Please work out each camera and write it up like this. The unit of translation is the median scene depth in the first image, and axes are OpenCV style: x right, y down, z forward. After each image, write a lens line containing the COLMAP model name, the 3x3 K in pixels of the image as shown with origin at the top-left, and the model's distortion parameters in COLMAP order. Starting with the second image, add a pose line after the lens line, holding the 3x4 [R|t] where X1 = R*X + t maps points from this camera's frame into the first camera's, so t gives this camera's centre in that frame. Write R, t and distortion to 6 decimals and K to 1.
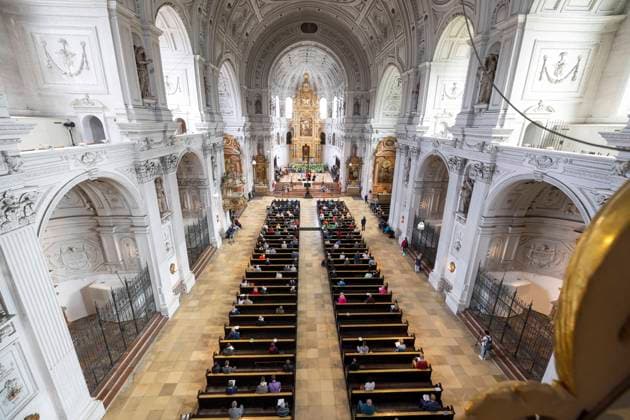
lens RADIAL K [[260.6, 0, 313.8], [0, 260.6, 206.6], [0, 0, 1]] dist [0.000576, 0.000196]
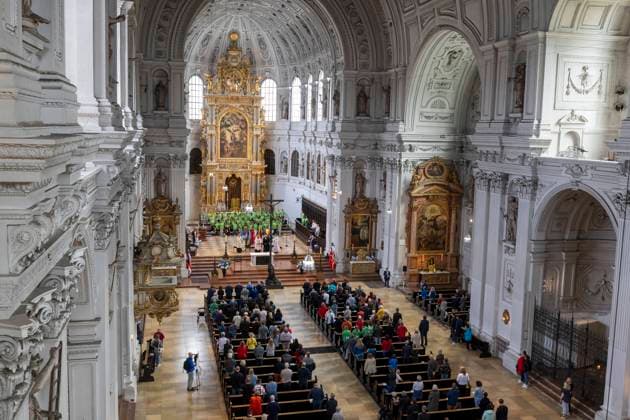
lens RADIAL K [[600.2, 0, 311.9], [0, 600.2, 209.2], [0, 0, 1]] dist [-0.001889, 0.006648]
pose [[0.980647, -0.018028, 0.194952, -0.163361], [0.052188, 0.983794, -0.171538, 0.015634], [-0.188700, 0.178392, 0.965696, -0.056432]]
